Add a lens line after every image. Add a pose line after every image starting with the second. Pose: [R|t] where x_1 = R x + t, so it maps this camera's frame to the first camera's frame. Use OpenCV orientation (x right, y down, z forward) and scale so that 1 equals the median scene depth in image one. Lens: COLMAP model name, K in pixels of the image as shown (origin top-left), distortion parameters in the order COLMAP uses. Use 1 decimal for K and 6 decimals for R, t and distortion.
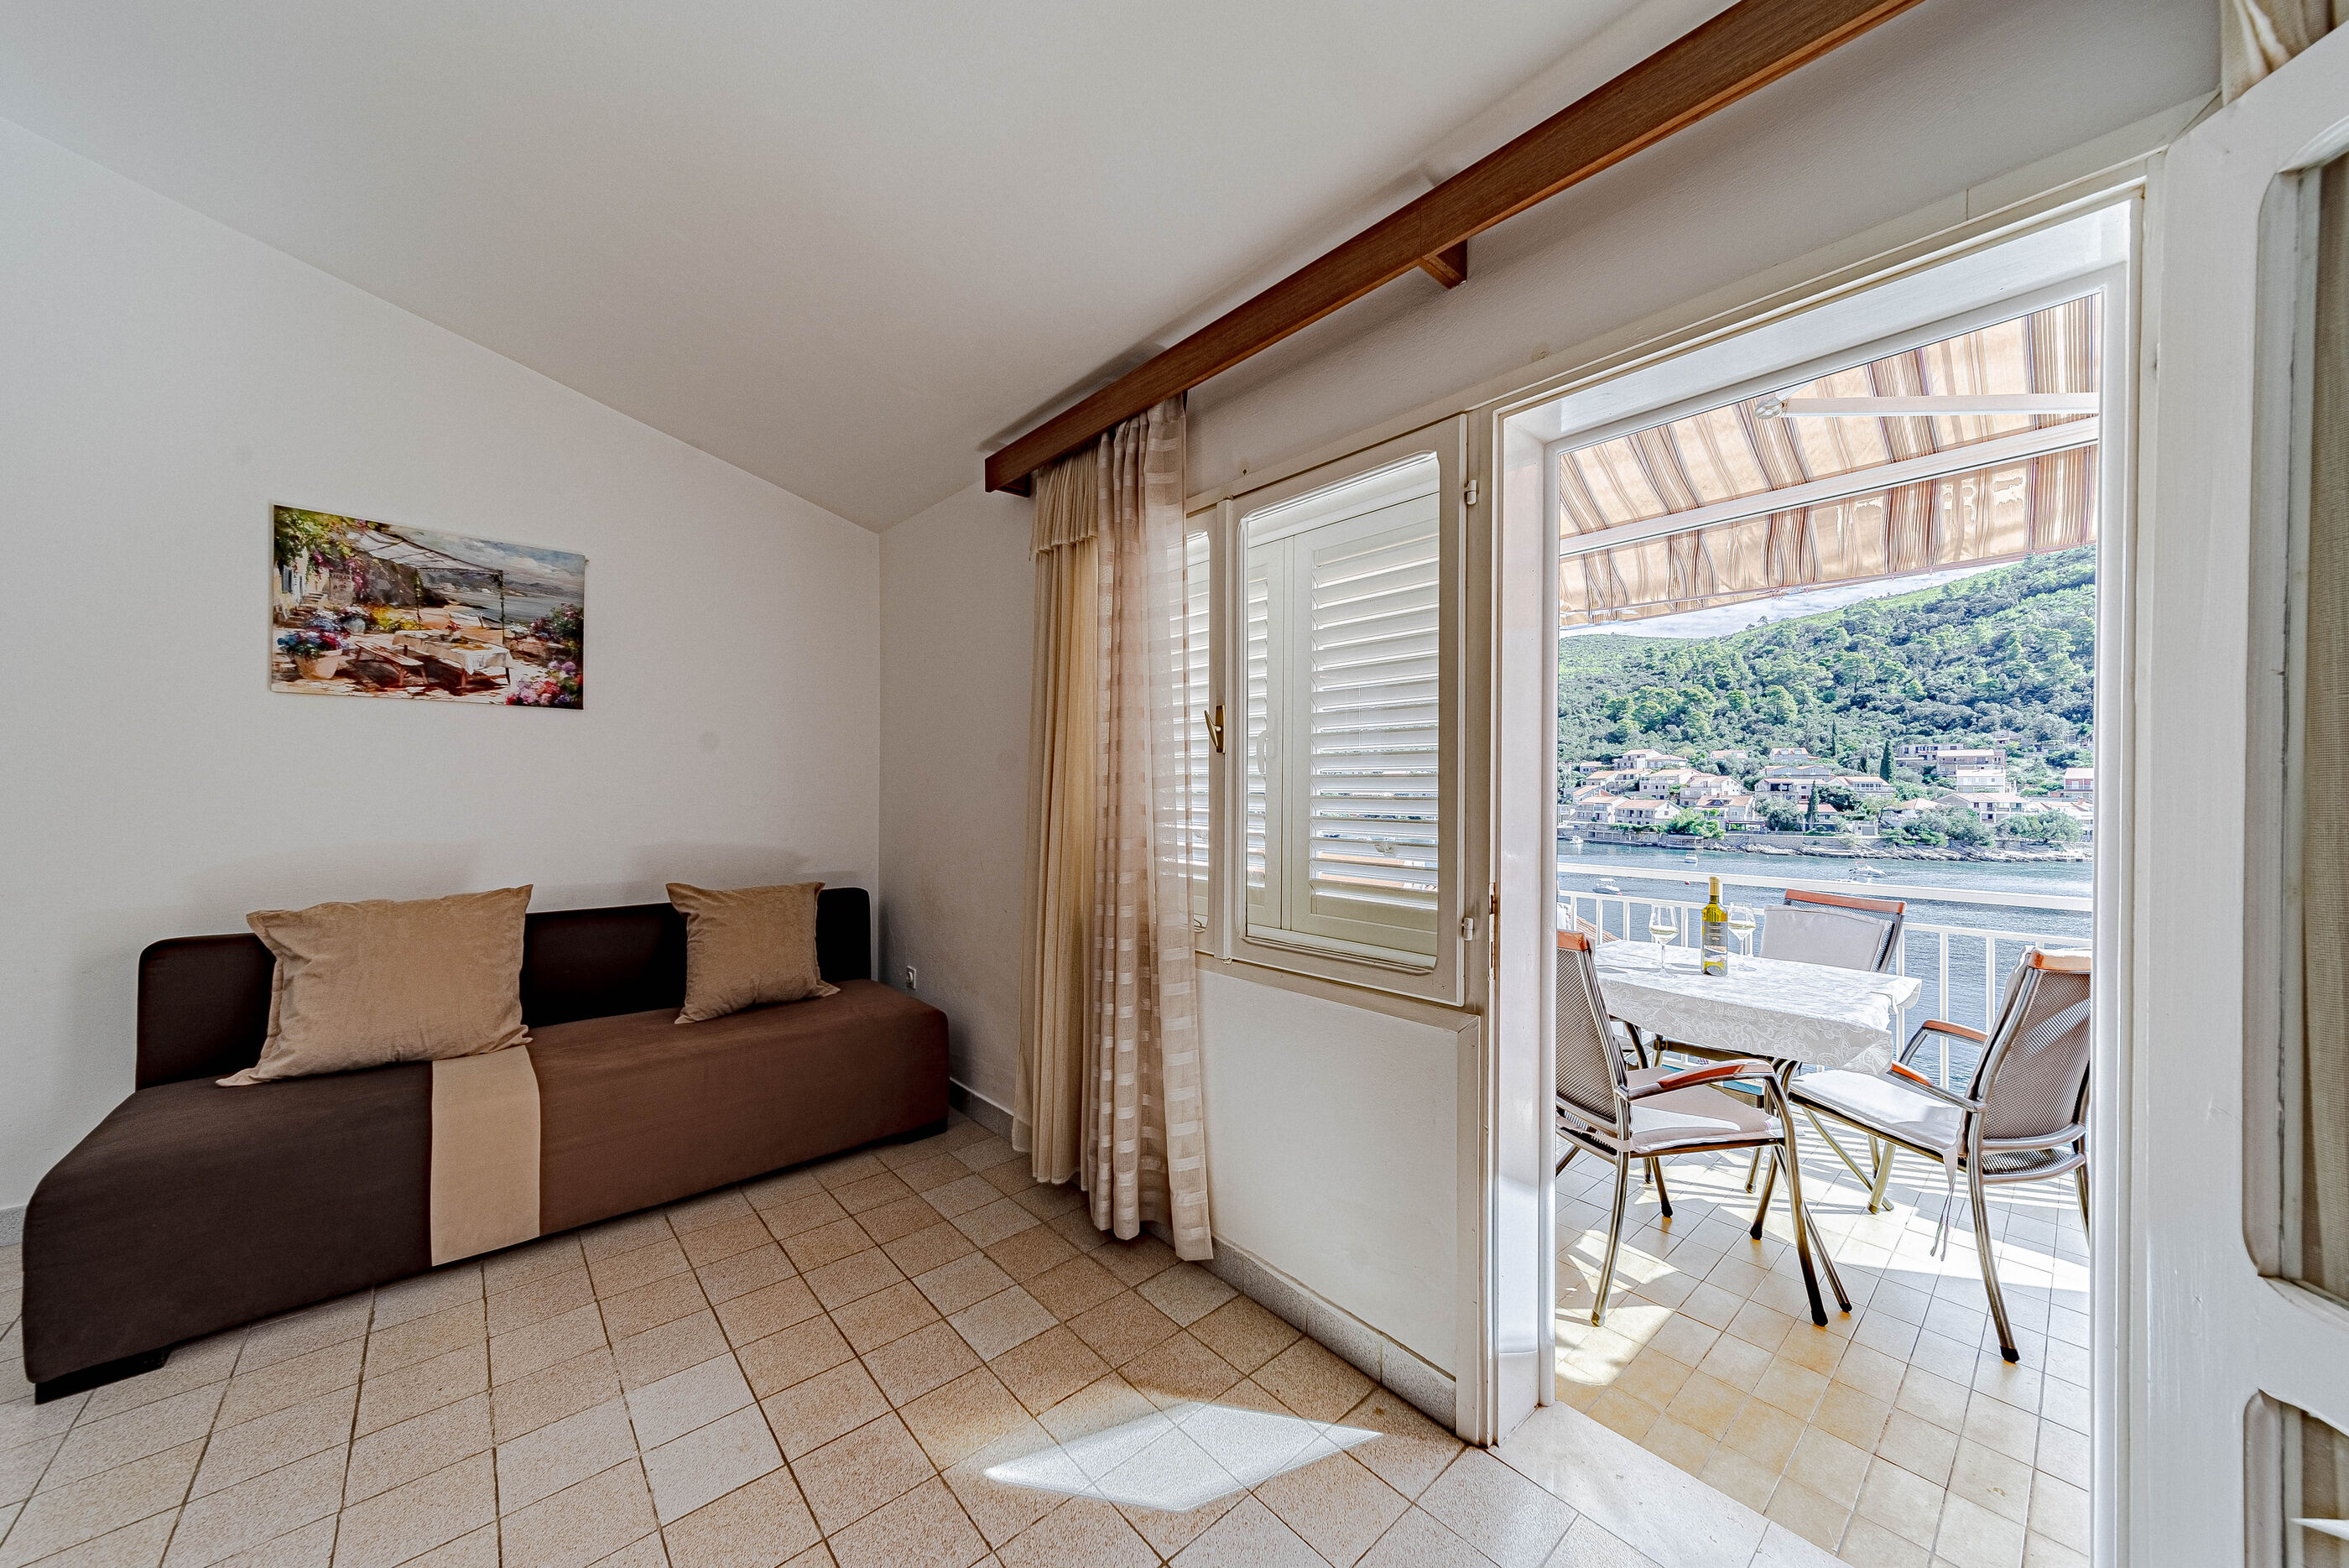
lens RADIAL K [[810.4, 0, 1175.4], [0, 810.4, 790.7], [0, 0, 1]] dist [0.009334, -0.000697]
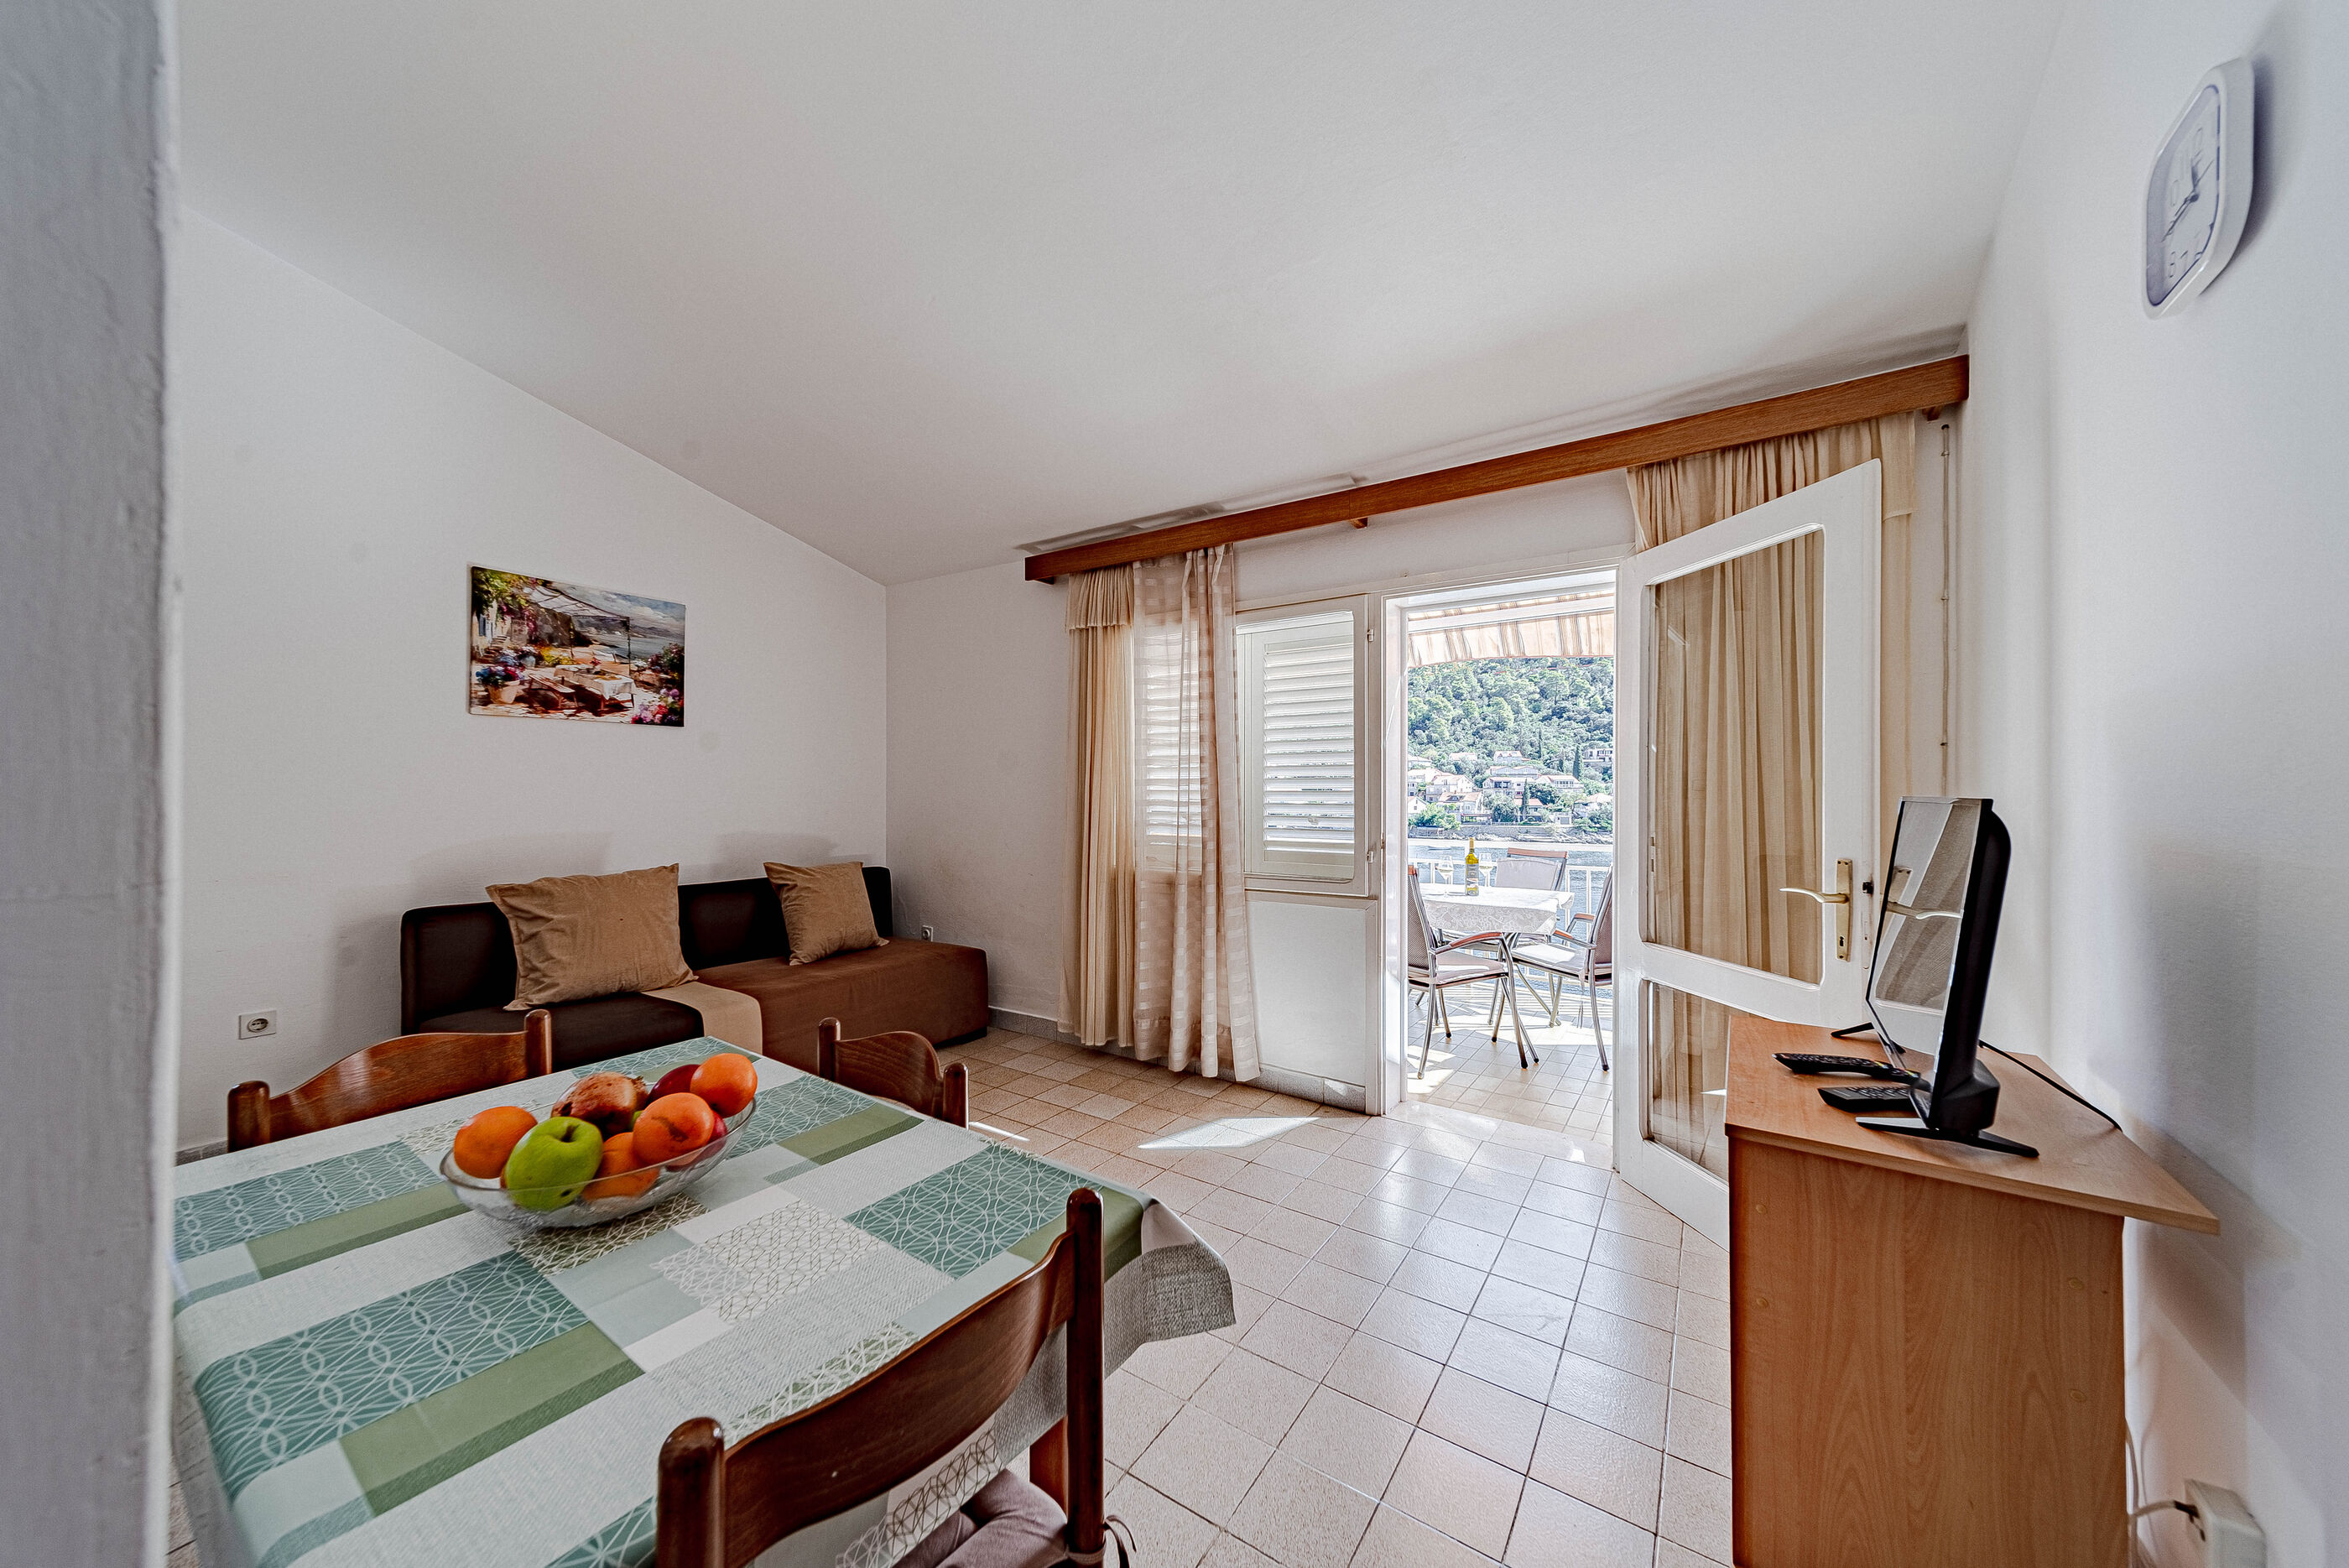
lens RADIAL K [[810.4, 0, 1173.5], [0, 810.4, 792.5], [0, 0, 1]] dist [0.009334, -0.000697]
pose [[0.967689, -0.006980, 0.252048, -0.345849], [0.006302, 0.999974, 0.003496, 0.002326], [-0.252066, -0.001794, 0.967708, -0.453793]]
